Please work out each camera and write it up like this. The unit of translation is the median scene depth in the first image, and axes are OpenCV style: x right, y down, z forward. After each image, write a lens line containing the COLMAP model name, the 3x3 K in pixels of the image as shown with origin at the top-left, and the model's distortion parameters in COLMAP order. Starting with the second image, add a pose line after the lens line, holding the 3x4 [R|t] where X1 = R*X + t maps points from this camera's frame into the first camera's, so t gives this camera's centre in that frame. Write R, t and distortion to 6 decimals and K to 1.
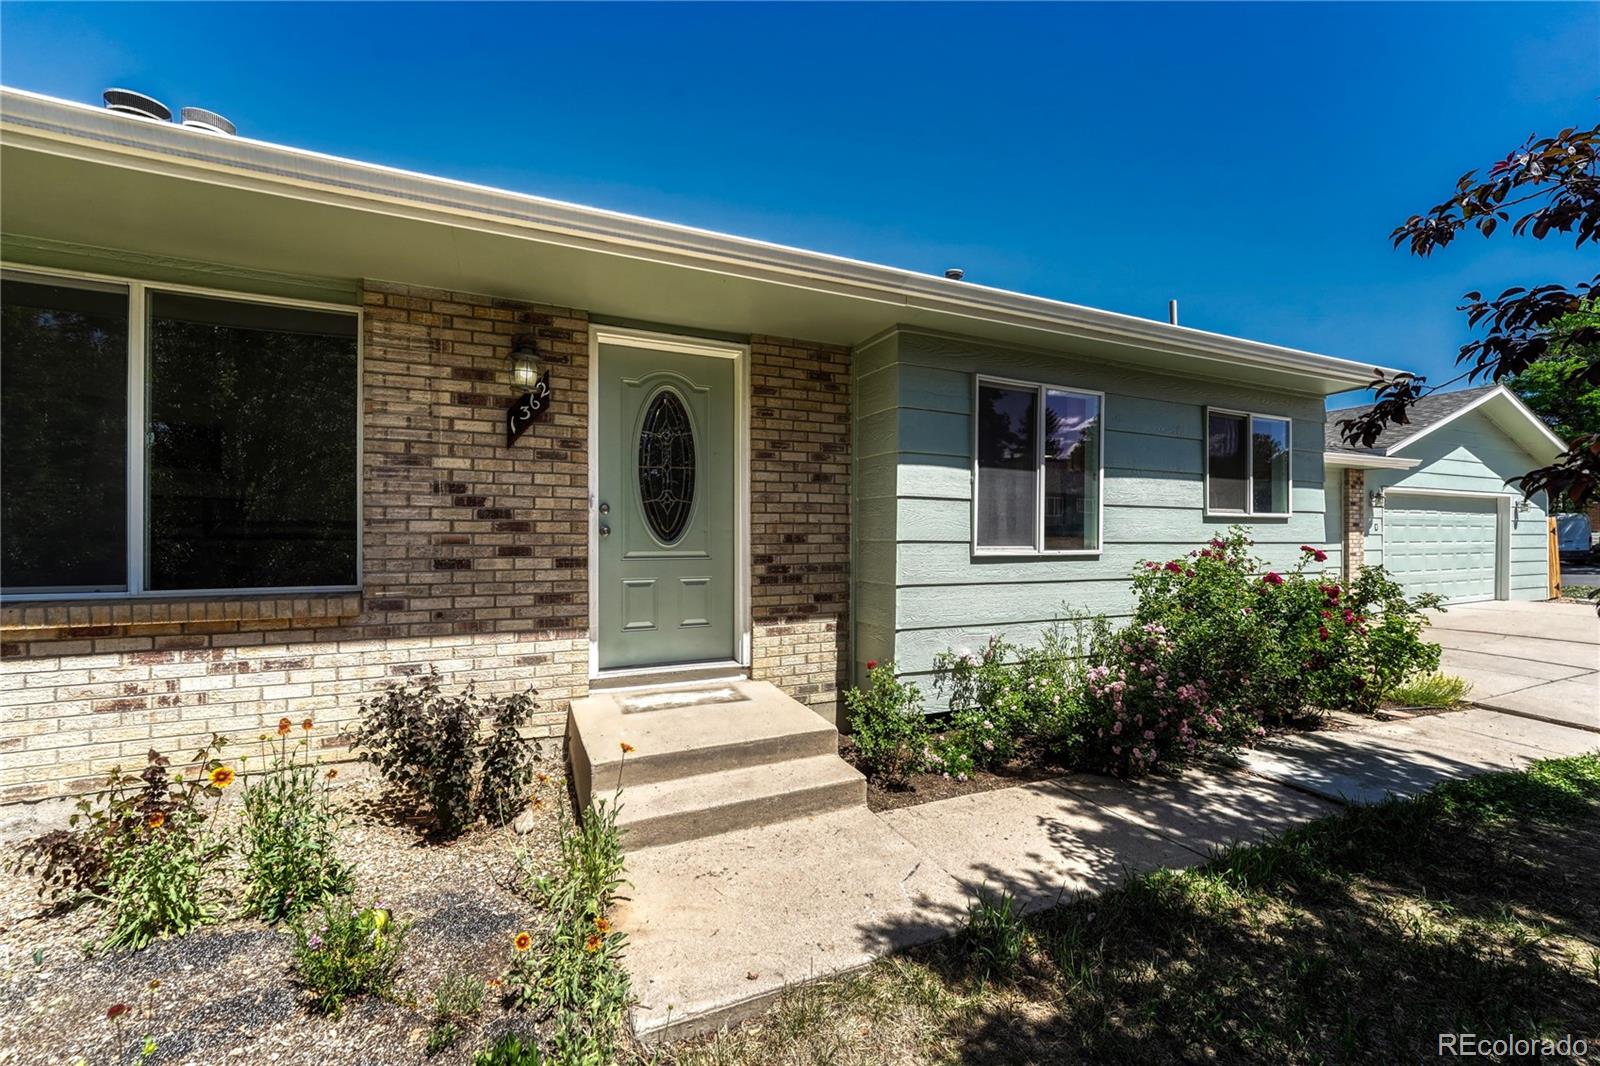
lens RADIAL K [[604.8, 0, 801.0], [0, 604.8, 528.6], [0, 0, 1]] dist [-0.001929, 0.000022]
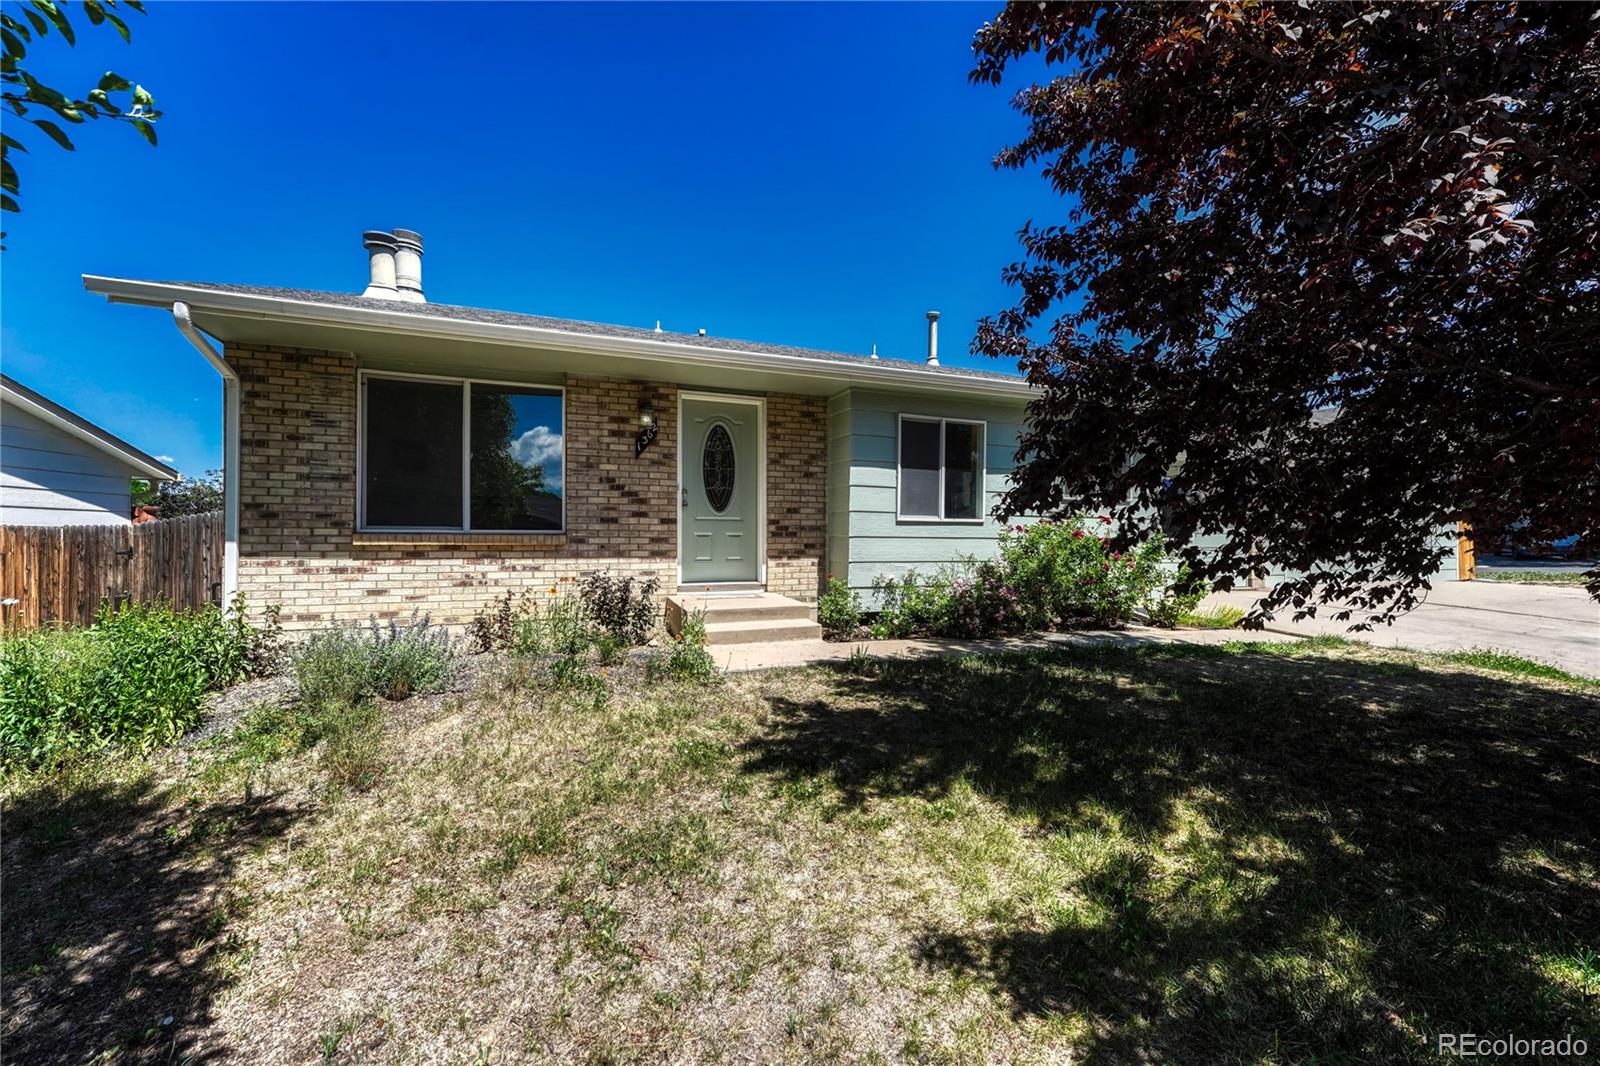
lens RADIAL K [[604.8, 0, 799.2], [0, 604.8, 526.6], [0, 0, 1]] dist [-0.001929, 0.000022]
pose [[0.998715, 0.002510, -0.050622, 0.106974], [-0.002667, 0.999992, -0.003043, 0.075820], [0.050614, 0.003174, 0.998713, -0.790209]]
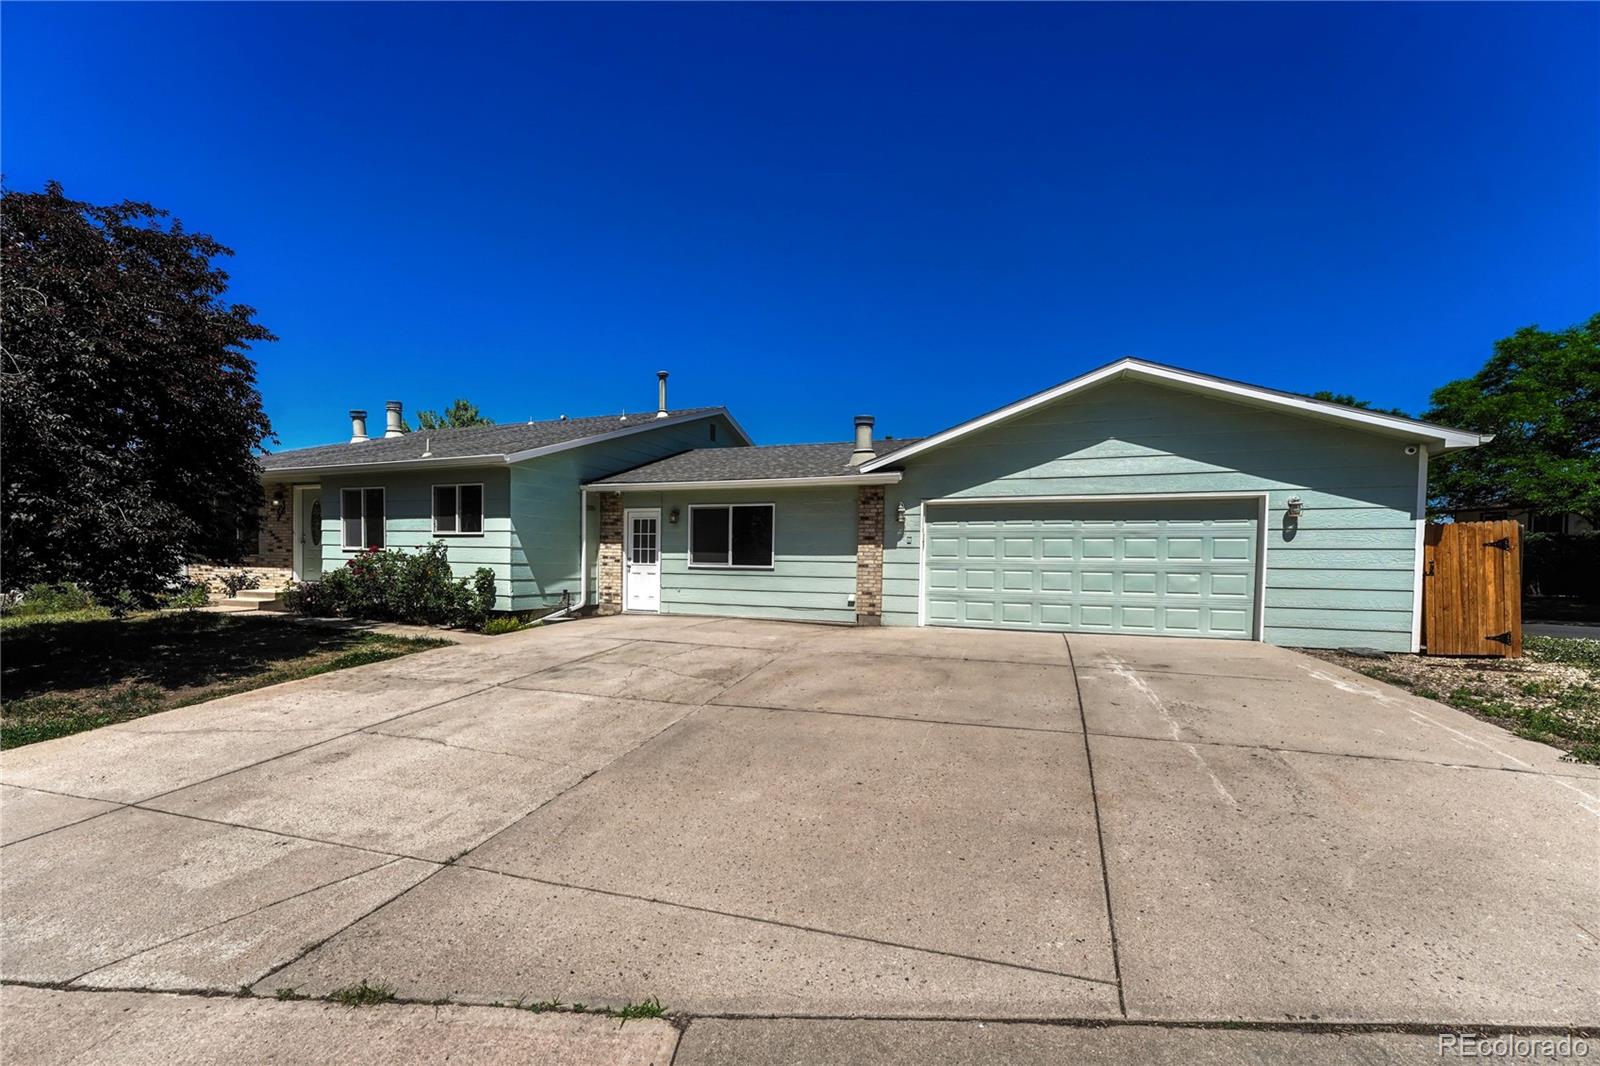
lens RADIAL K [[604.8, 0, 799.3], [0, 604.8, 542.7], [0, 0, 1]] dist [-0.001929, 0.000022]
pose [[0.736133, -0.008718, -0.676781, 4.388214], [-0.003970, 0.999844, -0.017197, 0.059248], [0.676826, 0.015346, 0.735983, 0.381576]]
